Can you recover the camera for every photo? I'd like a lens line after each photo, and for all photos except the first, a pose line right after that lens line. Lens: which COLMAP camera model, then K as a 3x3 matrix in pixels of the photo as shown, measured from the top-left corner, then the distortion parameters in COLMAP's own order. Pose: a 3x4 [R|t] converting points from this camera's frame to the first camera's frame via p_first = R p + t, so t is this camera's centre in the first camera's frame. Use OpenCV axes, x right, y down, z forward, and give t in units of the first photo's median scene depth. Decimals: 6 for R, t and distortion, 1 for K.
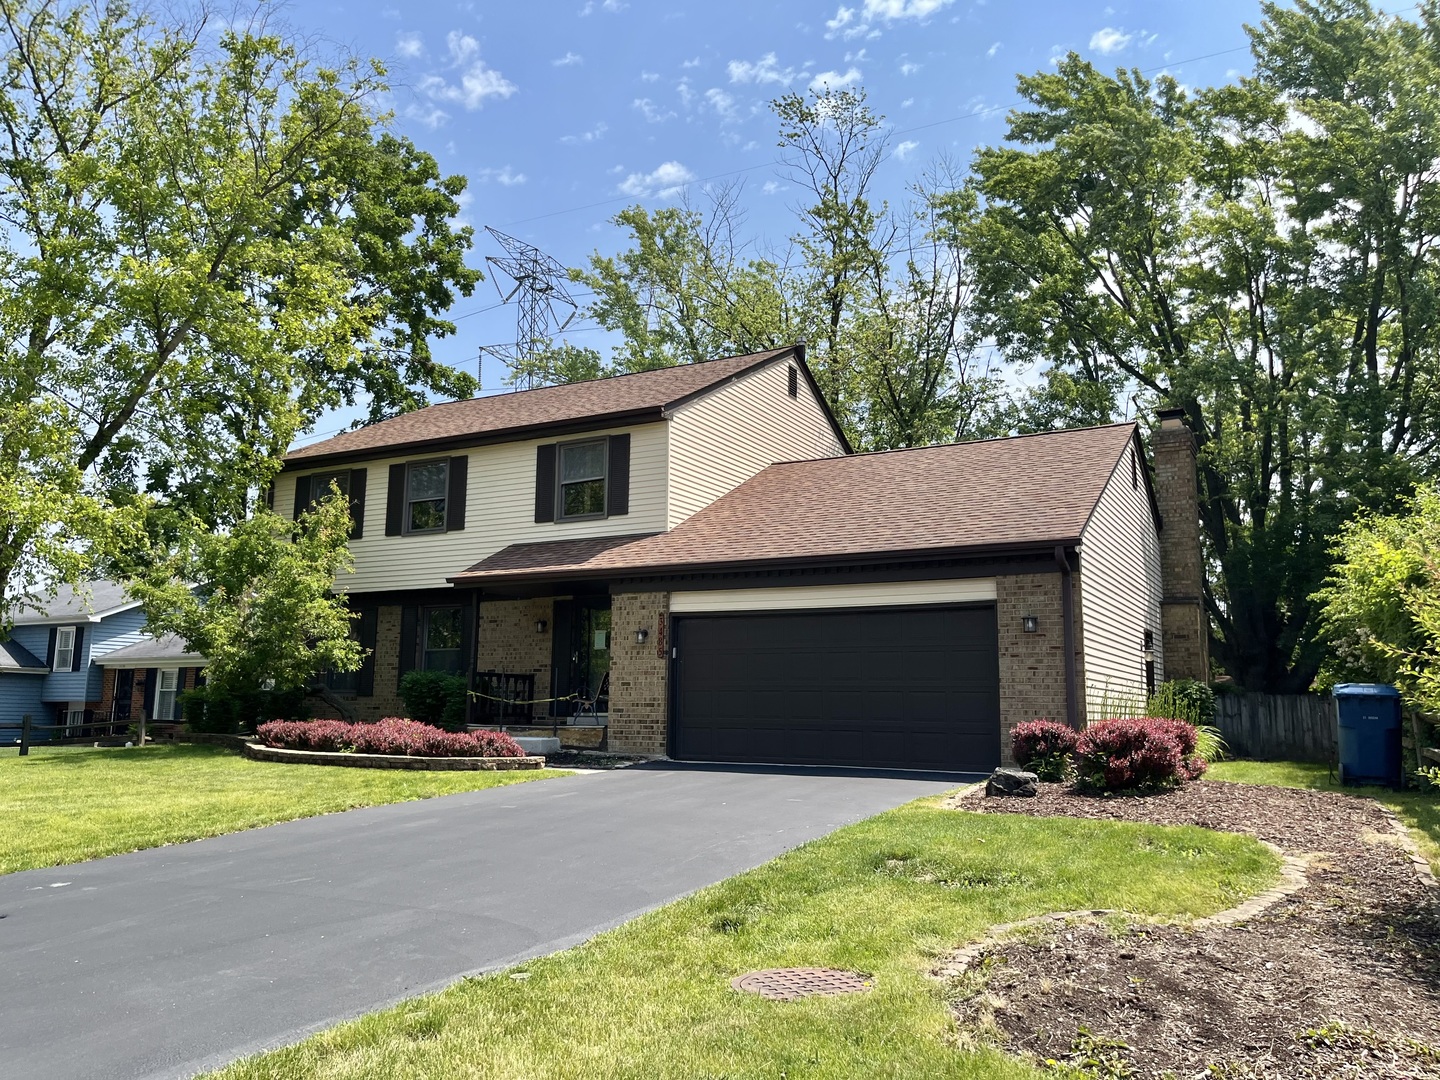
lens RADIAL K [[1099.6, 0, 720.0], [0, 1099.6, 540.0], [0, 0, 1]] dist [0.063901, -0.181461]
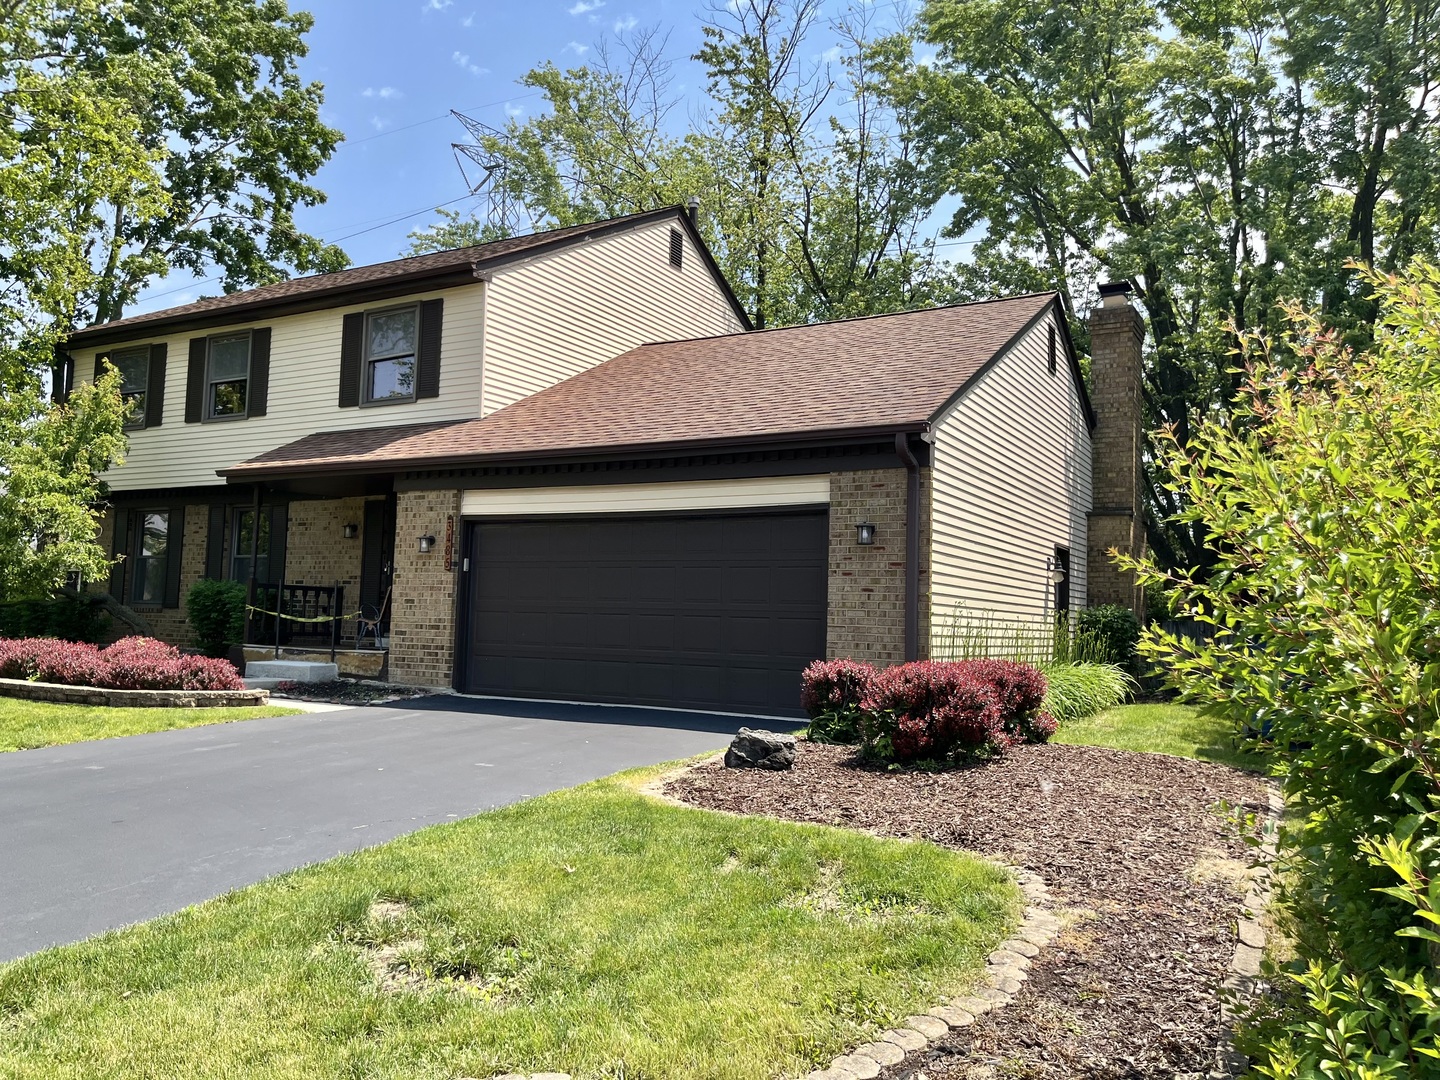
lens RADIAL K [[1099.6, 0, 720.0], [0, 1099.6, 540.0], [0, 0, 1]] dist [0.063901, -0.181461]
pose [[0.999857, 0.014640, -0.008483, 0.136032], [-0.013930, 0.996817, 0.078498, 0.015575], [0.009605, -0.078368, 0.996878, 0.165618]]
